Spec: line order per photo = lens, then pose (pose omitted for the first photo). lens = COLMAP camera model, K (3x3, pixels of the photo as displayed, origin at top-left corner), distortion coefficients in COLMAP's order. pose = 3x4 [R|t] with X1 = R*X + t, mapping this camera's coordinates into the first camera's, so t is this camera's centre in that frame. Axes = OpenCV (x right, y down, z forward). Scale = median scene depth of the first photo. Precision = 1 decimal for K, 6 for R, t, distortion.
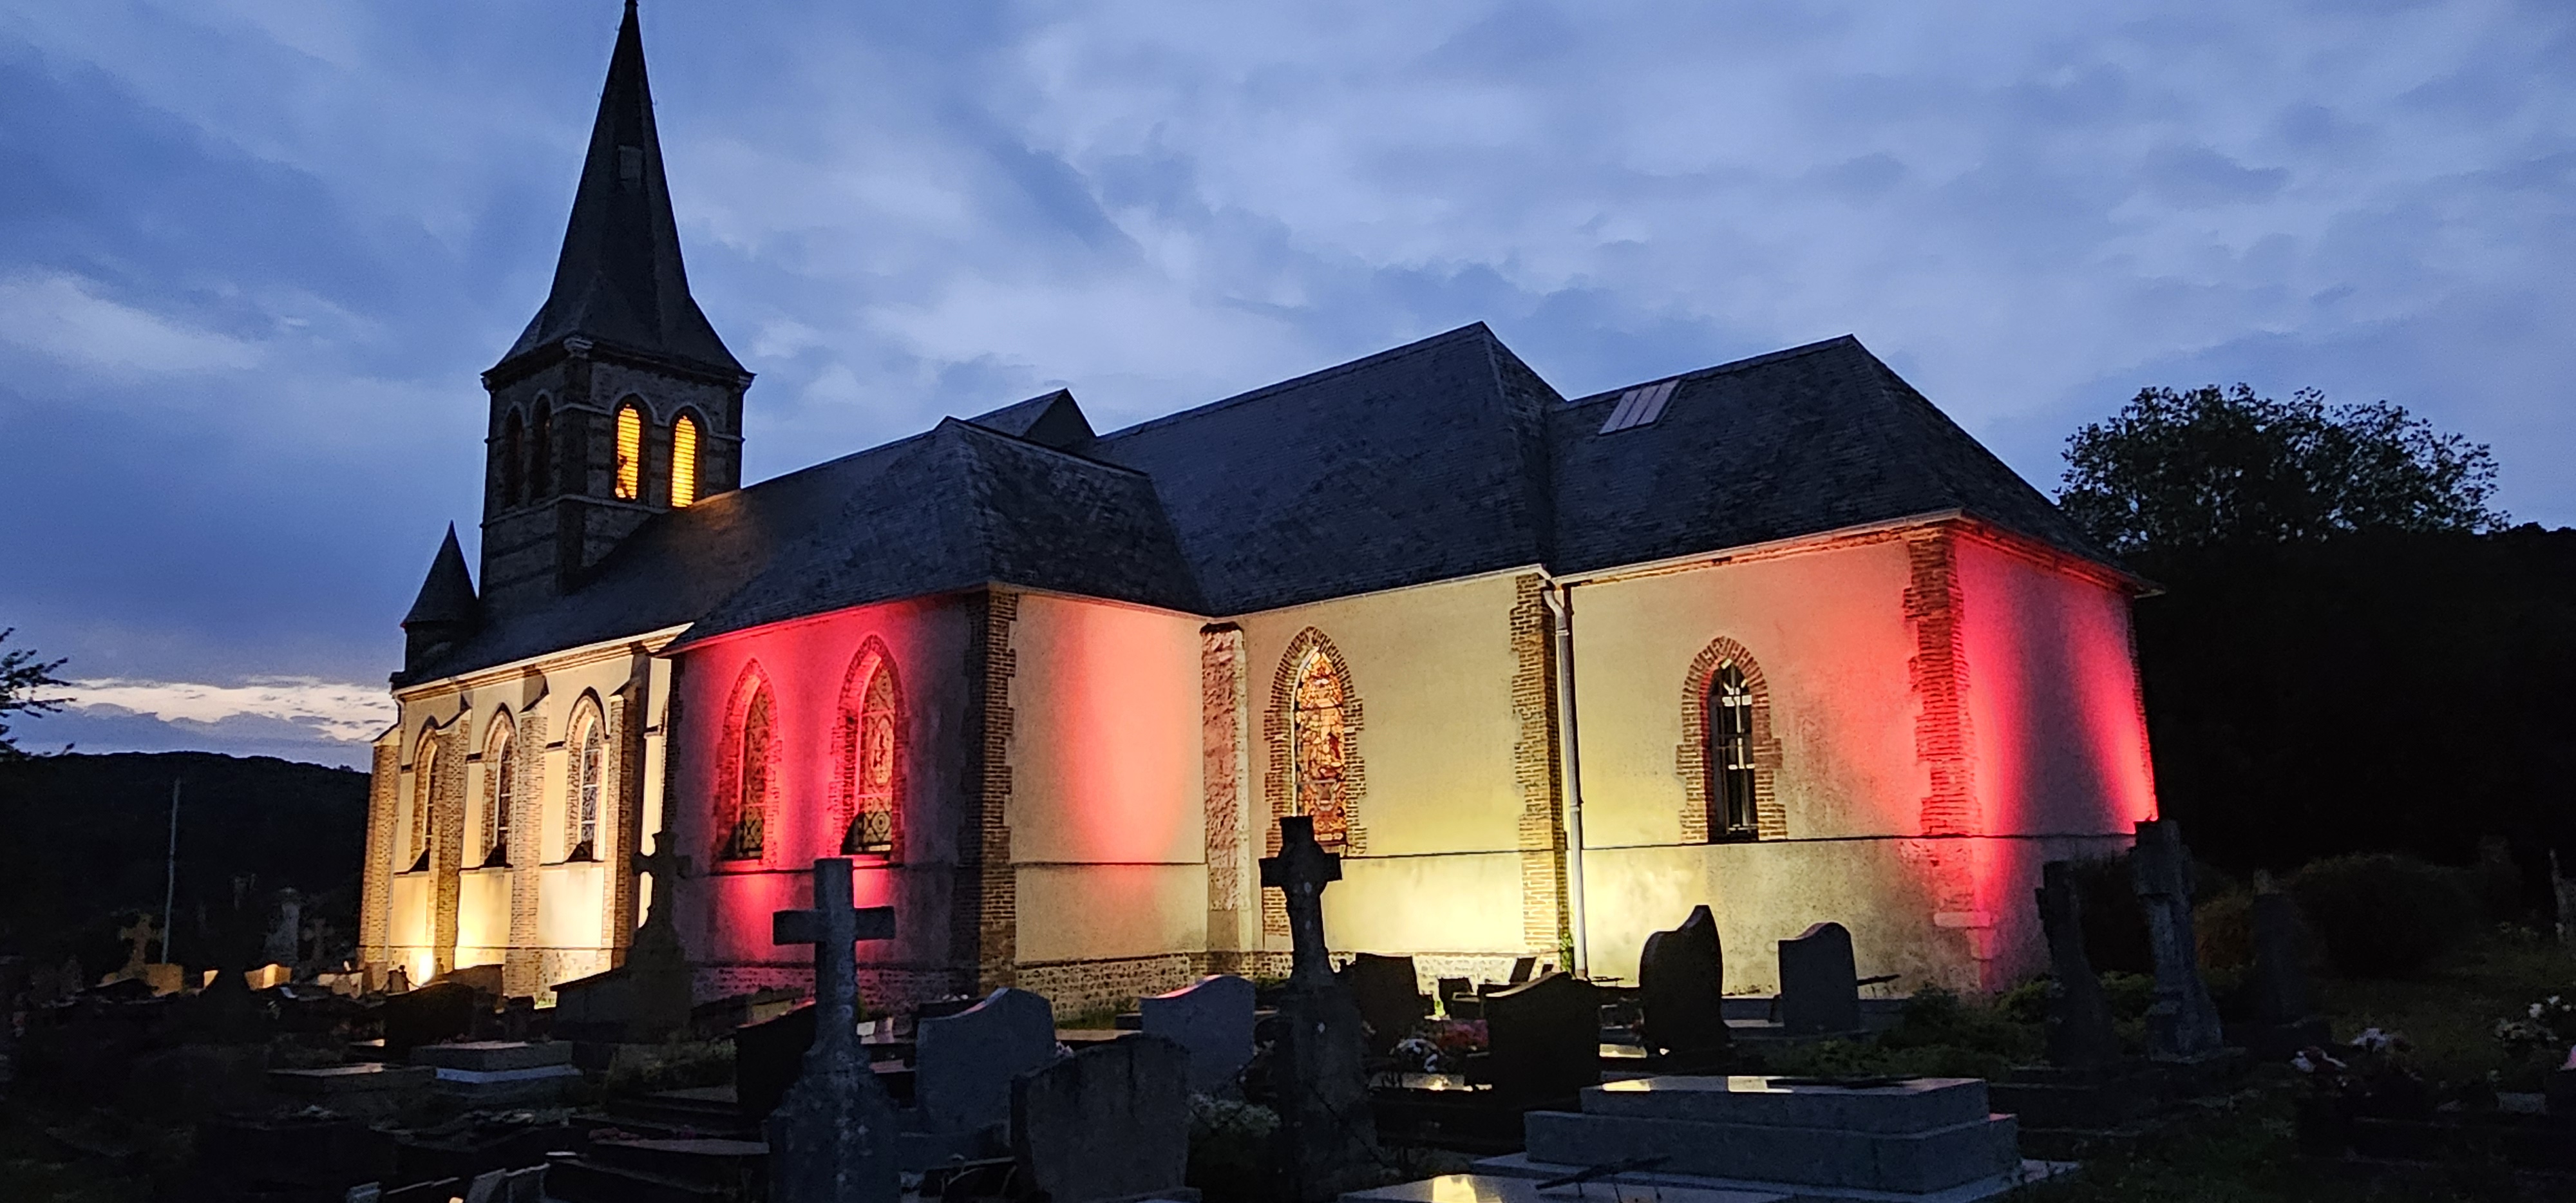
lens RADIAL K [[1655.2, 0, 1141.8], [0, 1655.2, 598.7], [0, 0, 1]] dist [-0.002320, 0.000980]
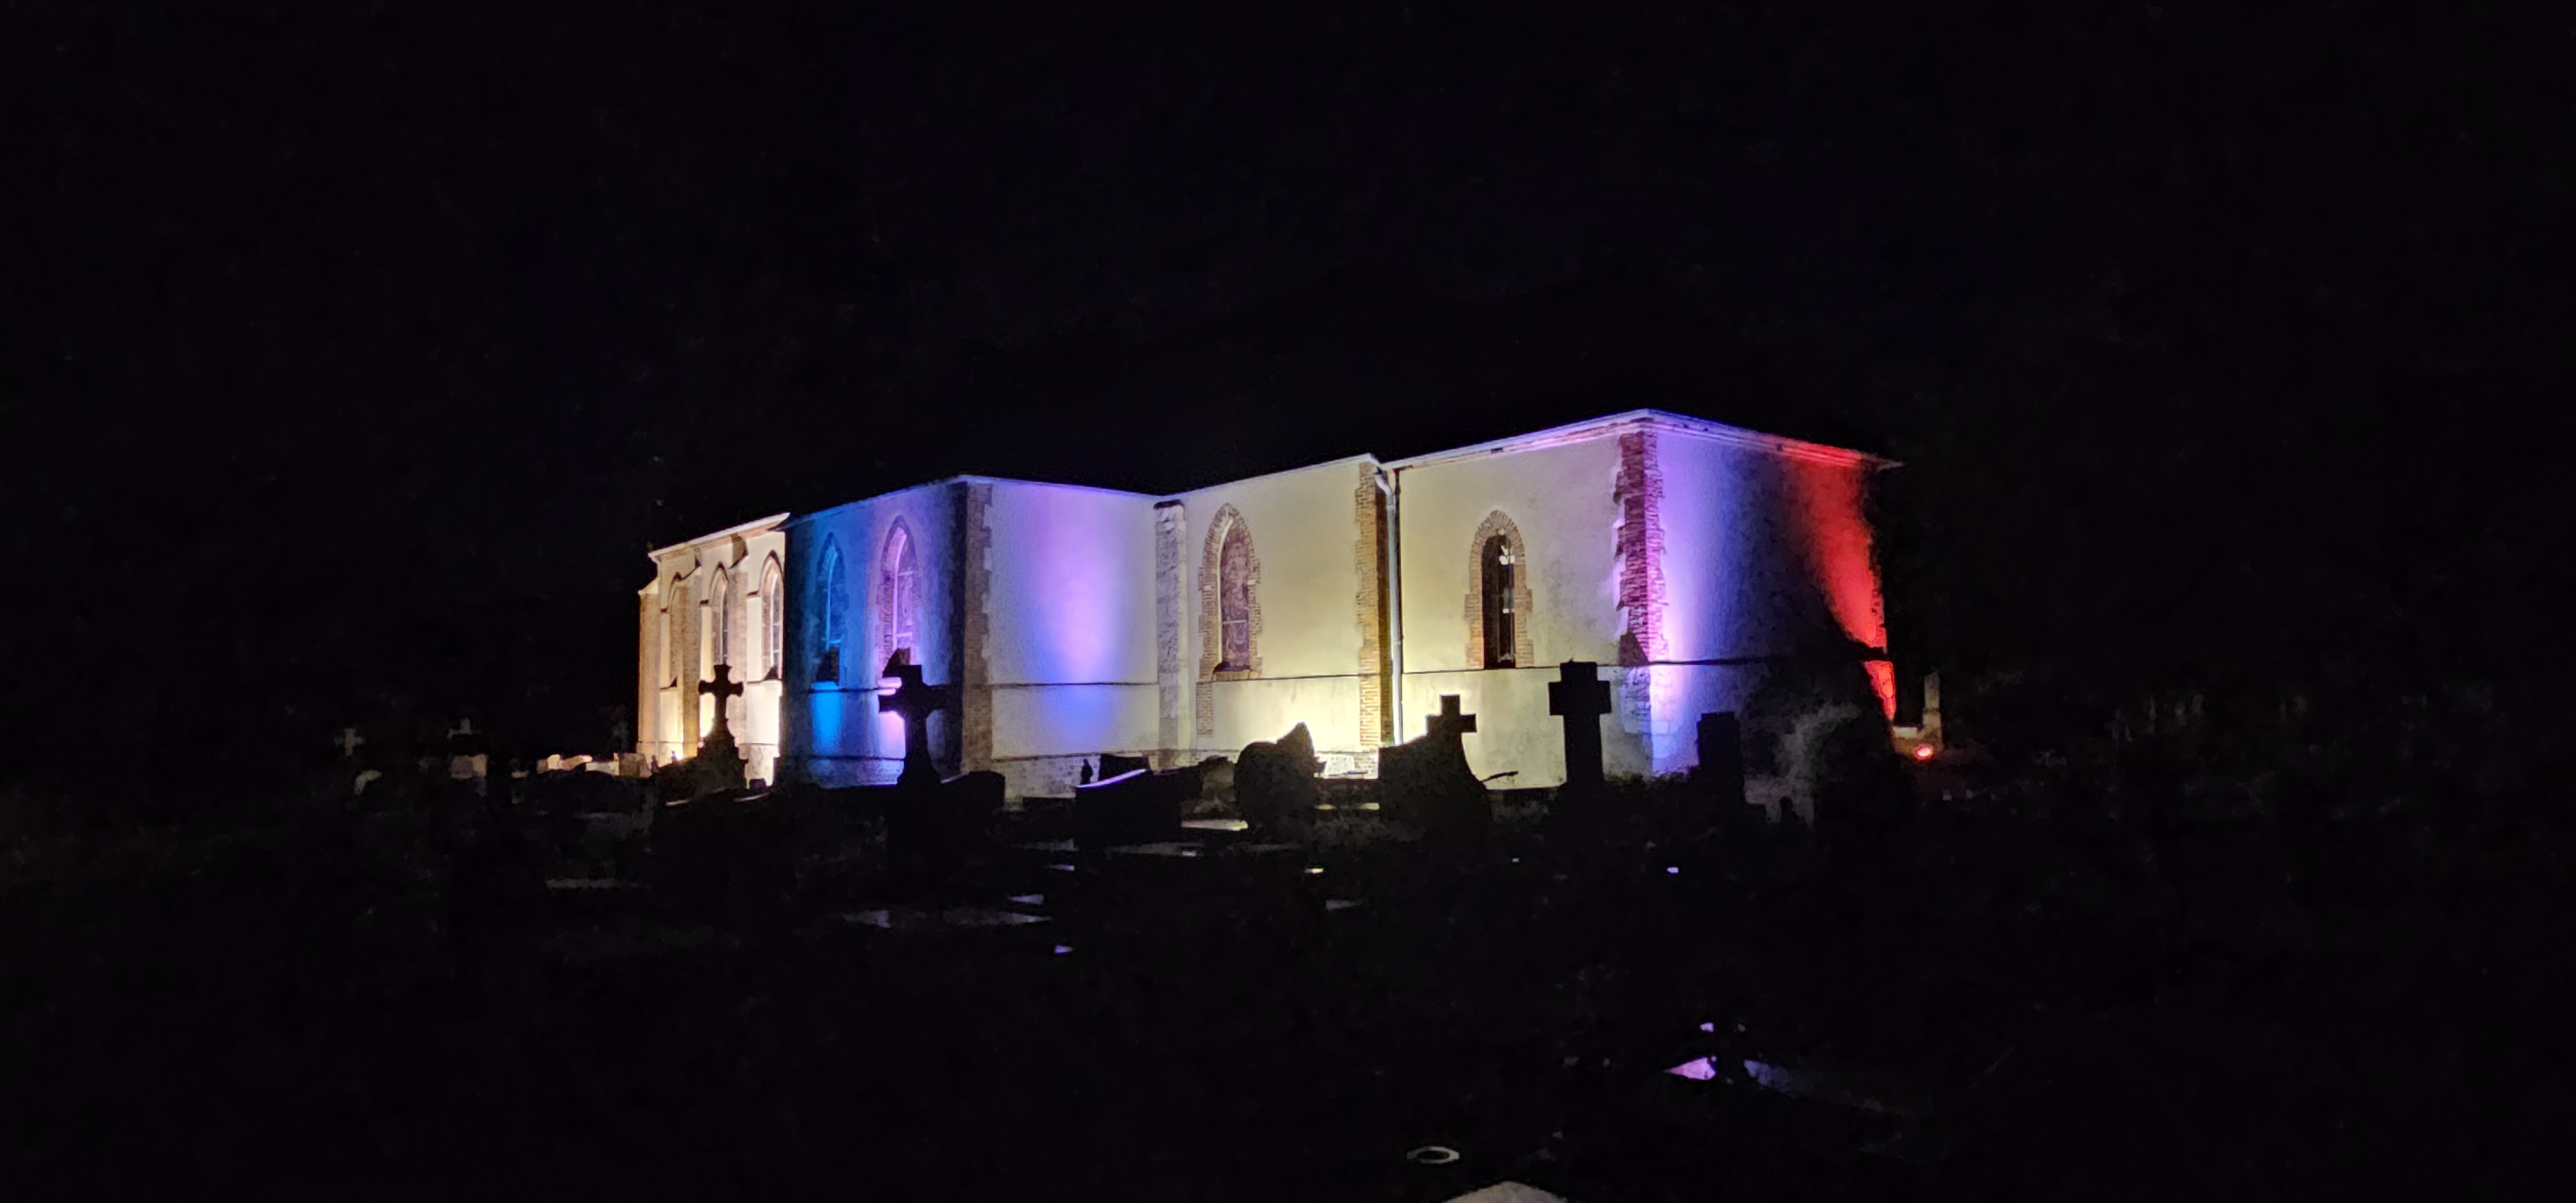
lens RADIAL K [[1406.8, 0, 1303.0], [0, 1406.8, 588.3], [0, 0, 1]] dist [-0.000173, -0.000185]
pose [[0.993794, -0.010581, -0.110728, 0.292370], [0.021737, 0.994747, 0.100034, -0.026398], [0.109088, -0.101820, 0.988804, -0.092323]]
